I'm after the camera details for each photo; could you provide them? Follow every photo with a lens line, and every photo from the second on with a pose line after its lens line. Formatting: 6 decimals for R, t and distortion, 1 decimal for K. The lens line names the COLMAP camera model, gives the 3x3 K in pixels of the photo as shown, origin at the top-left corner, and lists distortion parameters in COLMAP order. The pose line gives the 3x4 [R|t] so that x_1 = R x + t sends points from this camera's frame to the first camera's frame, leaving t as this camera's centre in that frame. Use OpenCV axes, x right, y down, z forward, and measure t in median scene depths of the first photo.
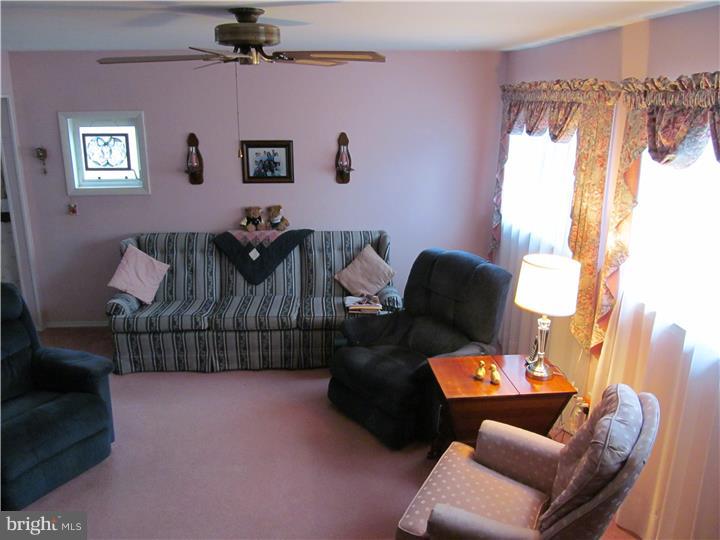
lens RADIAL K [[594.7, 0, 360.0], [0, 594.7, 270.0], [0, 0, 1]] dist [-0.062426, 0.018284]
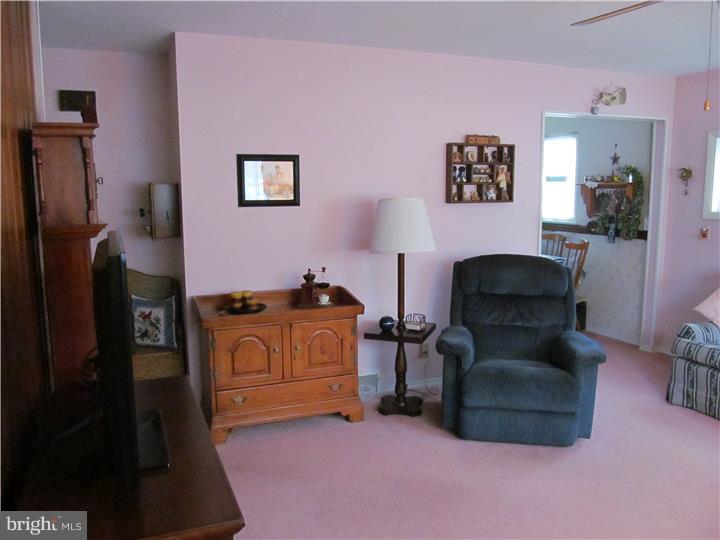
lens RADIAL K [[594.7, 0, 360.0], [0, 594.7, 270.0], [0, 0, 1]] dist [-0.062426, 0.018284]
pose [[0.323975, 0.129927, -0.937101, 0.232395], [-0.259852, 0.964650, 0.043910, 0.059698], [0.909680, 0.229282, 0.346284, 0.192715]]
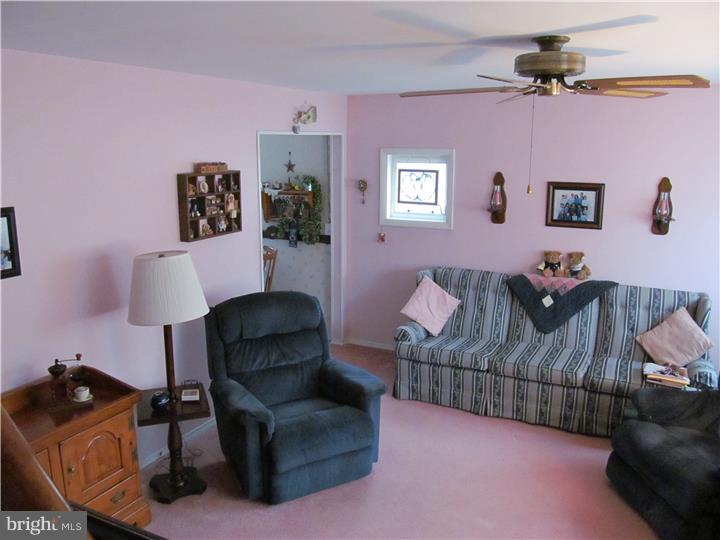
lens RADIAL K [[594.7, 0, 360.0], [0, 594.7, 270.0], [0, 0, 1]] dist [-0.062426, 0.018284]
pose [[0.863673, 0.105053, -0.492984, 0.022445], [-0.141254, 0.989295, -0.036652, 0.001200], [0.483856, 0.101291, 0.869266, 0.035731]]
